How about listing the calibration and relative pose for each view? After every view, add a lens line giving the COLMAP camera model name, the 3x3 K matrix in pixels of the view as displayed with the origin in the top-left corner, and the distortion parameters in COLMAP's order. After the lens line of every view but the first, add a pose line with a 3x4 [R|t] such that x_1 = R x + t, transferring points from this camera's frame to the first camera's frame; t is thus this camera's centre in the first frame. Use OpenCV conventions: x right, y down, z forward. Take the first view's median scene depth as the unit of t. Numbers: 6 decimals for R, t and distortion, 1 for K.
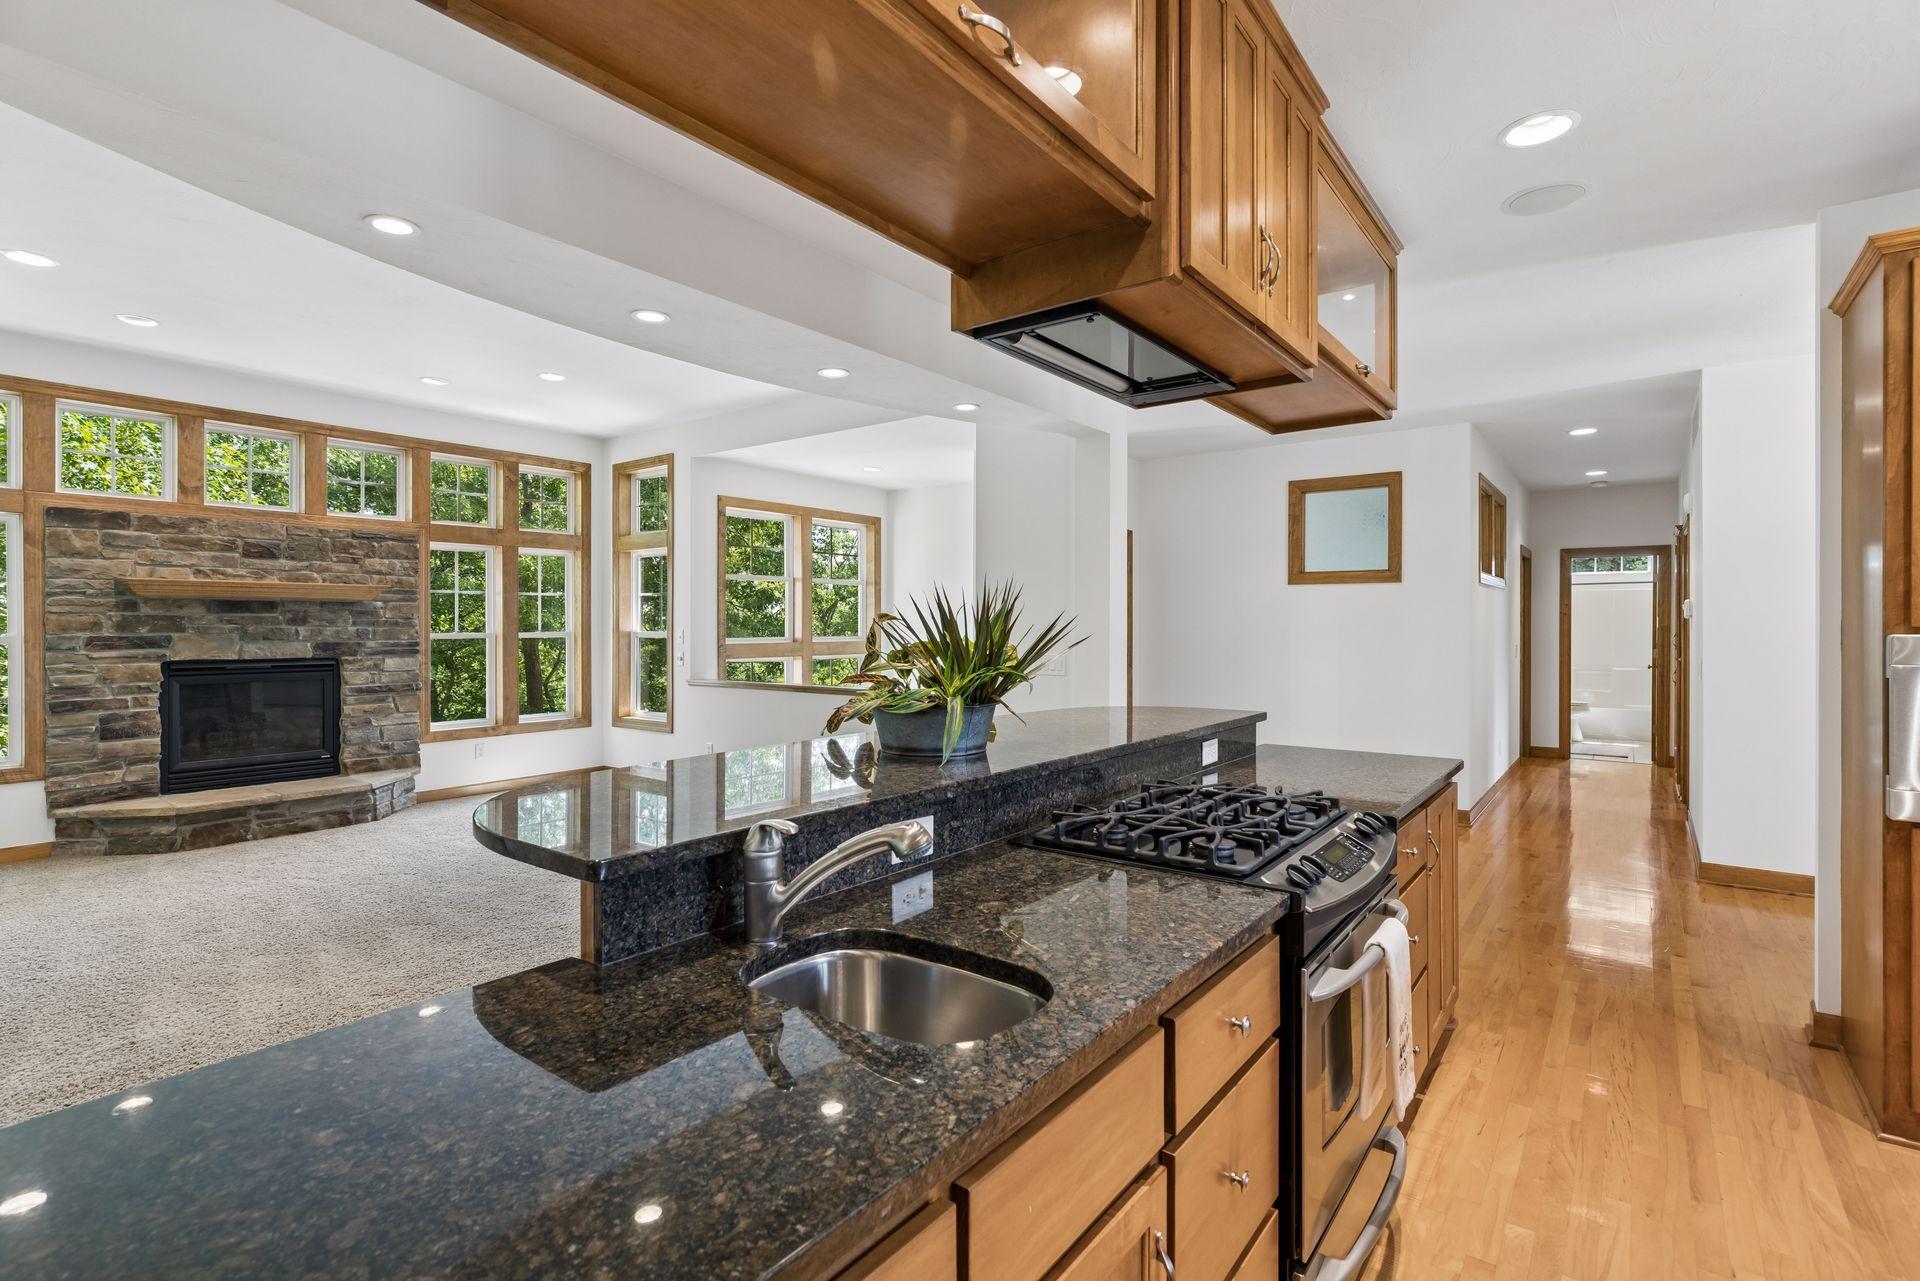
lens RADIAL K [[904.8, 0, 949.1], [0, 904.8, 628.9], [0, 0, 1]] dist [0.002727, 0.000007]
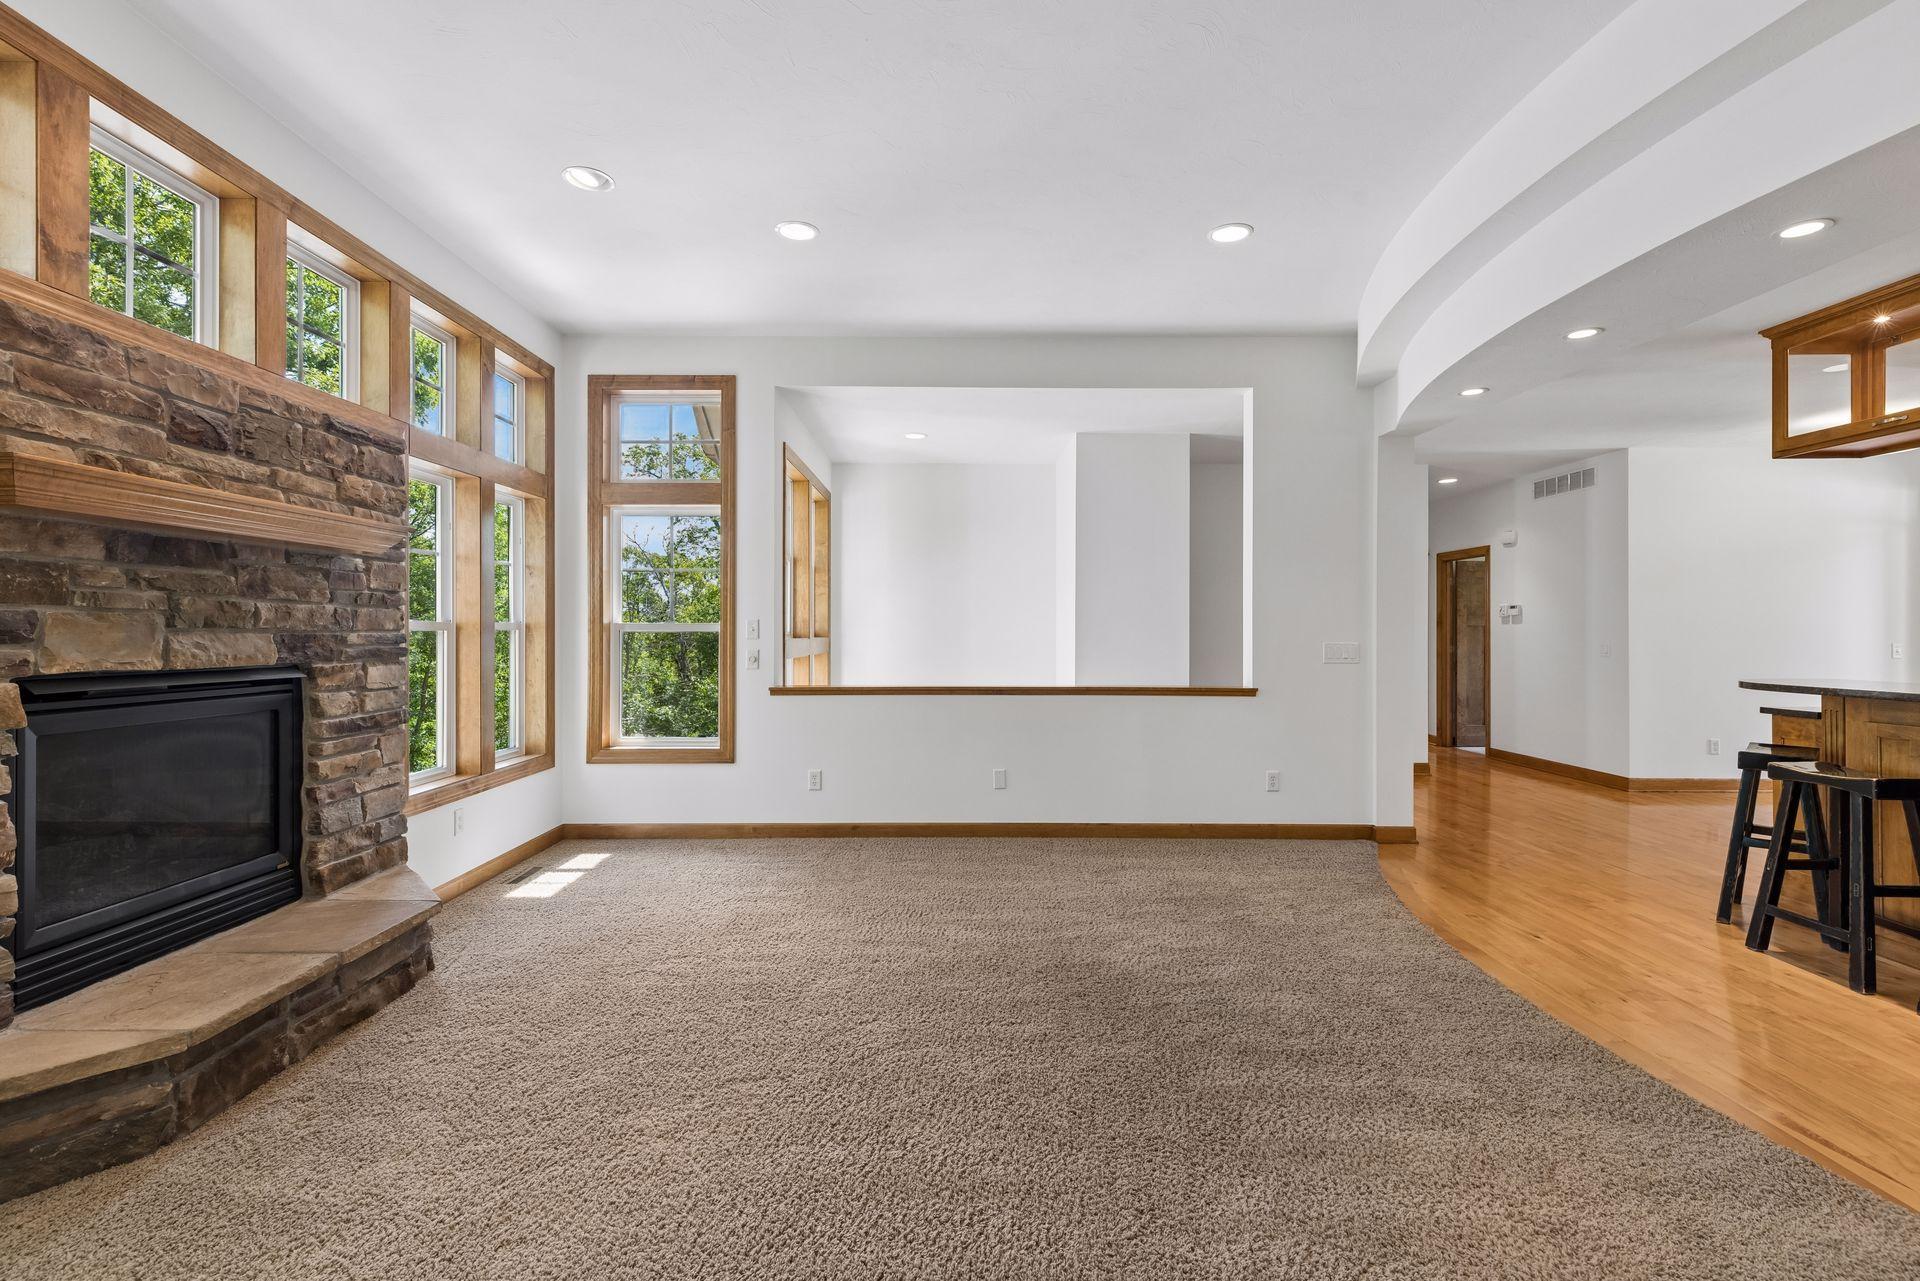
lens RADIAL K [[866.8, 0, 958.7], [0, 866.8, 636.8], [0, 0, 1]] dist [0.004828, 0.000729]
pose [[0.788784, 0.000091, 0.614671, -0.769686], [-0.001525, 0.999997, 0.001809, 0.016474], [-0.614669, -0.002365, 0.788782, 0.447117]]
